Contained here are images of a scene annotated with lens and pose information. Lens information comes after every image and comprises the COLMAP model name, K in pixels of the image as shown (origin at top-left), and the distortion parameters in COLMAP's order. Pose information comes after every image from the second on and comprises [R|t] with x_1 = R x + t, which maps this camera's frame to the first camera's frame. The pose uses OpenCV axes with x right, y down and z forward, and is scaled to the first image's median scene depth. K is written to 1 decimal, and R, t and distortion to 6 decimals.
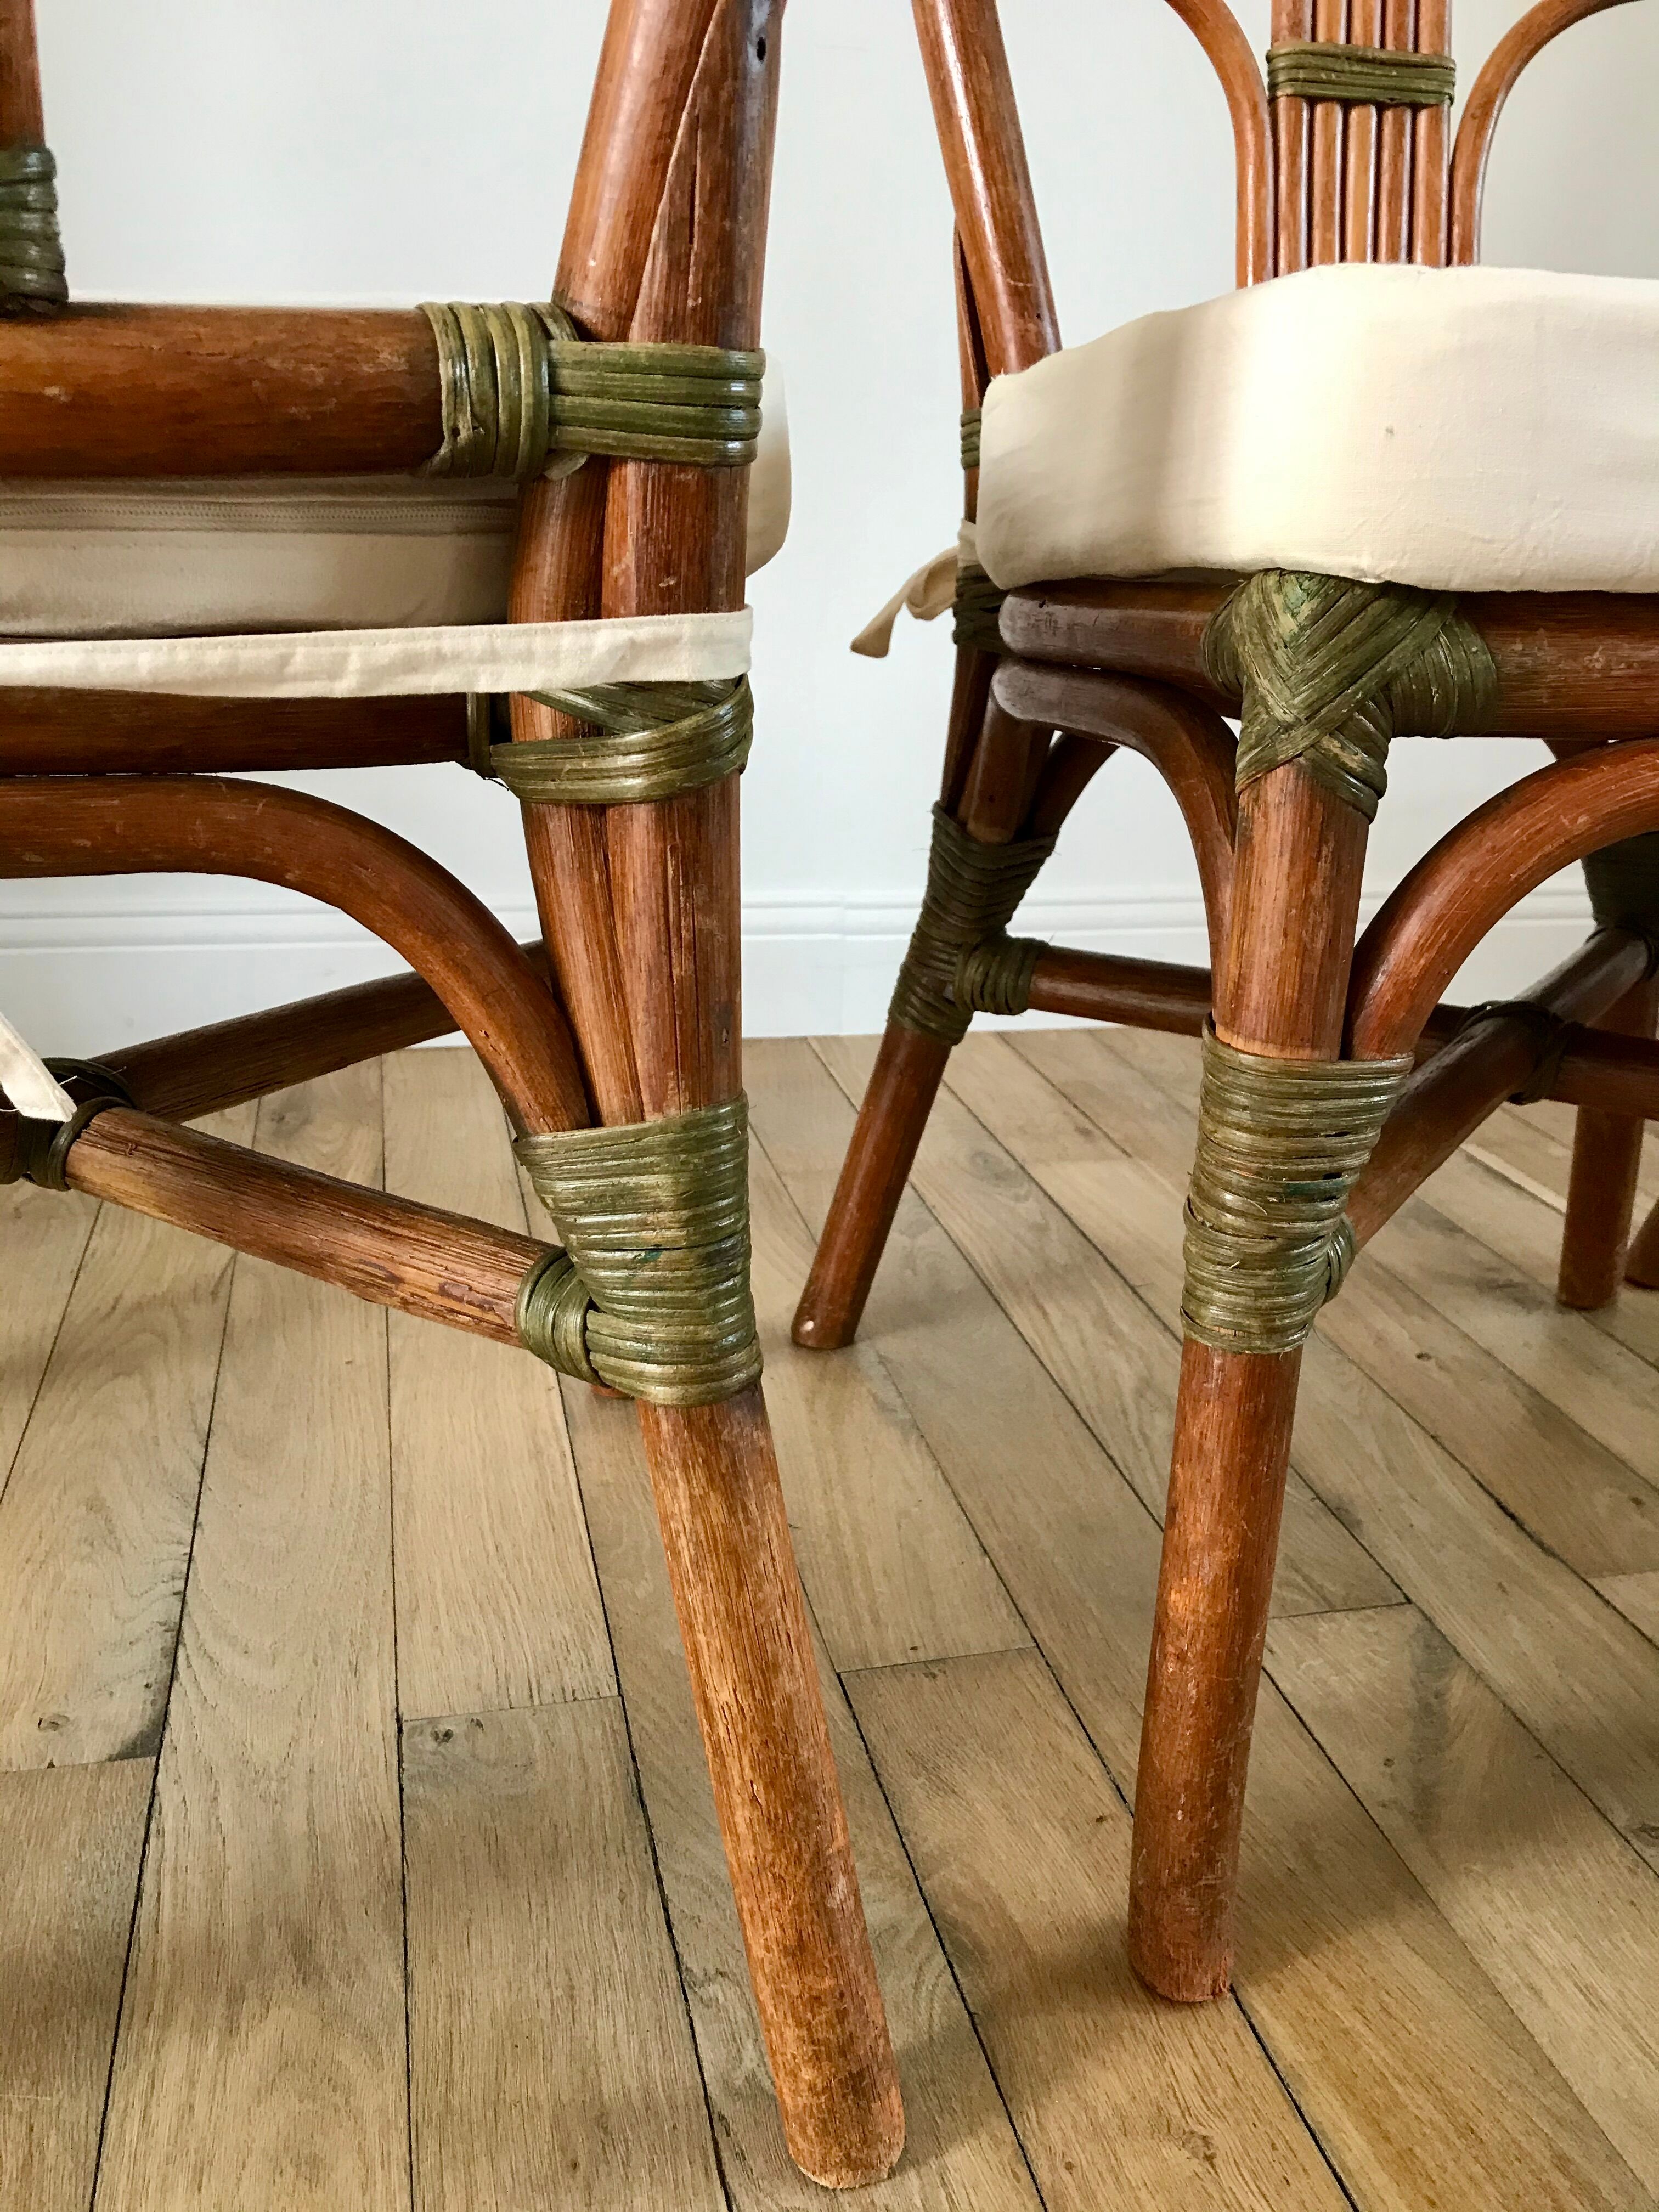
lens RADIAL K [[1836.5, 0, 842.0], [0, 1836.5, 1103.8], [0, 0, 1]] dist [0.037592, -0.034156]
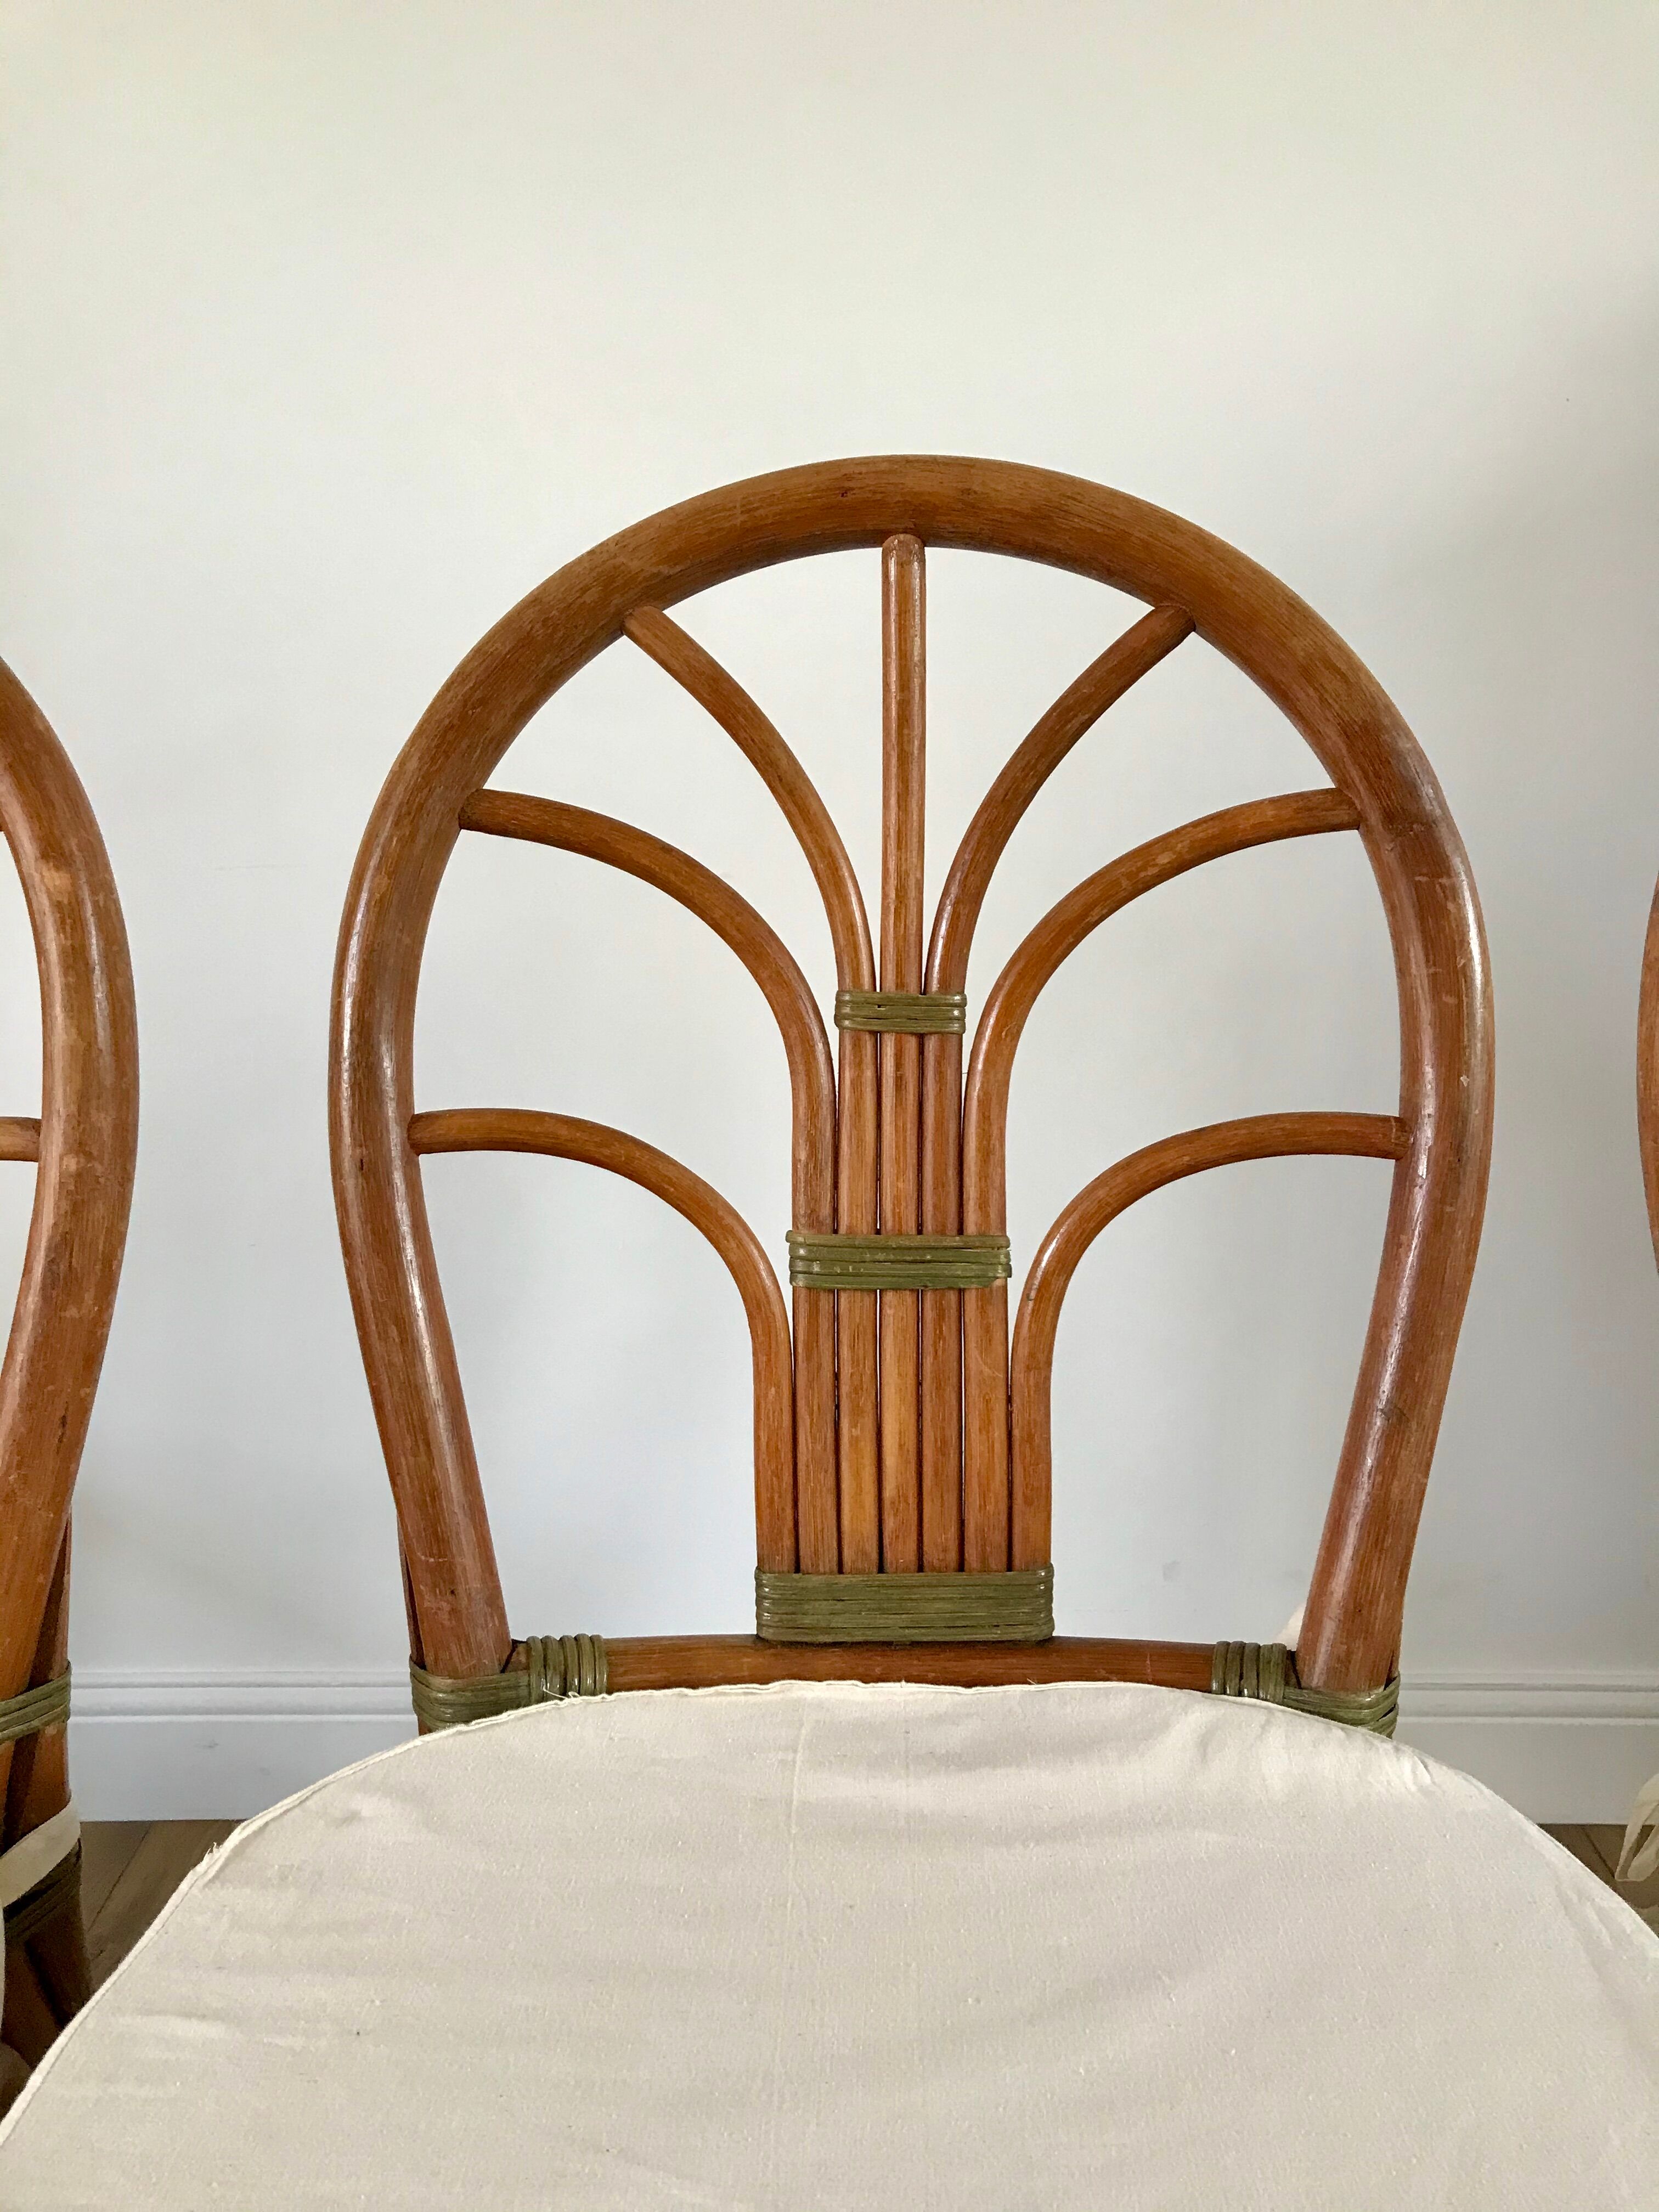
lens RADIAL K [[1836.5, 0, 849.1], [0, 1836.5, 1073.5], [0, 0, 1]] dist [0.037592, -0.034156]
pose [[0.972896, 0.014860, -0.230765, 0.575827], [-0.042356, 0.992502, -0.114659, -0.675495], [0.227331, 0.121326, 0.966230, 0.169570]]
